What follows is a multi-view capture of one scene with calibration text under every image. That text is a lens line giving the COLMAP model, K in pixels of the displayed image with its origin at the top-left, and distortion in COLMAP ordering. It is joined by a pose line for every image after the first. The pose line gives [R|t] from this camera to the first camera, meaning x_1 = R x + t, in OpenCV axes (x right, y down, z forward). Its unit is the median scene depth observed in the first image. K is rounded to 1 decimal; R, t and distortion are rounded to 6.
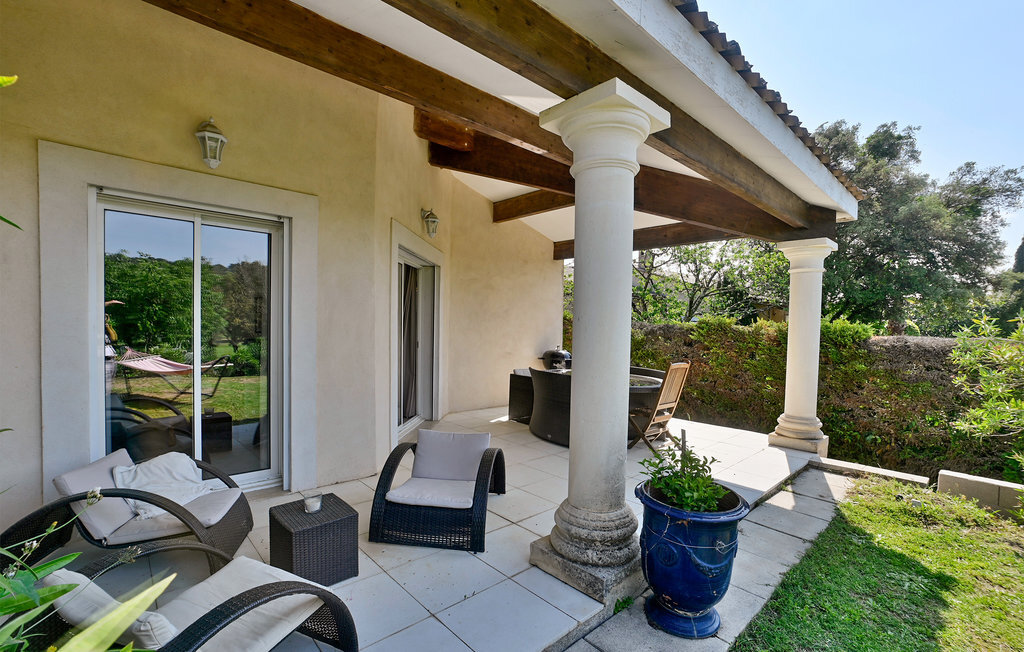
lens RADIAL K [[427.2, 0, 509.3], [0, 427.2, 330.6], [0, 0, 1]] dist [-0.011979, 0.002325]
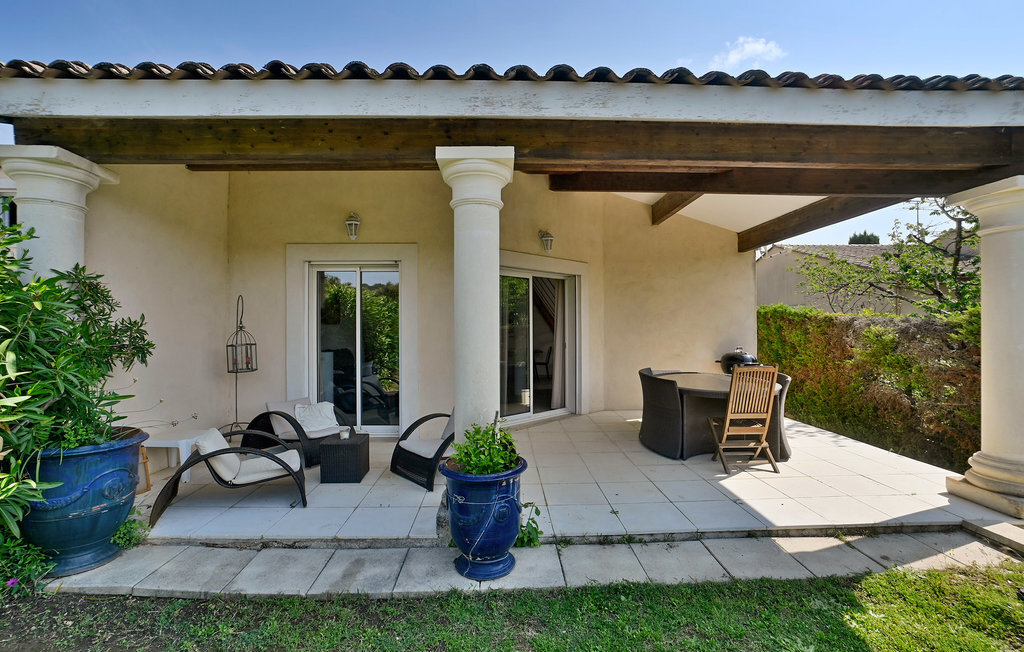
lens RADIAL K [[427.2, 0, 530.1], [0, 427.2, 310.8], [0, 0, 1]] dist [-0.011979, 0.002325]
pose [[0.784378, -0.046144, -0.618564, 0.658993], [0.011432, 0.998135, -0.059962, 0.013947], [0.620177, 0.039962, 0.783443, 0.058296]]
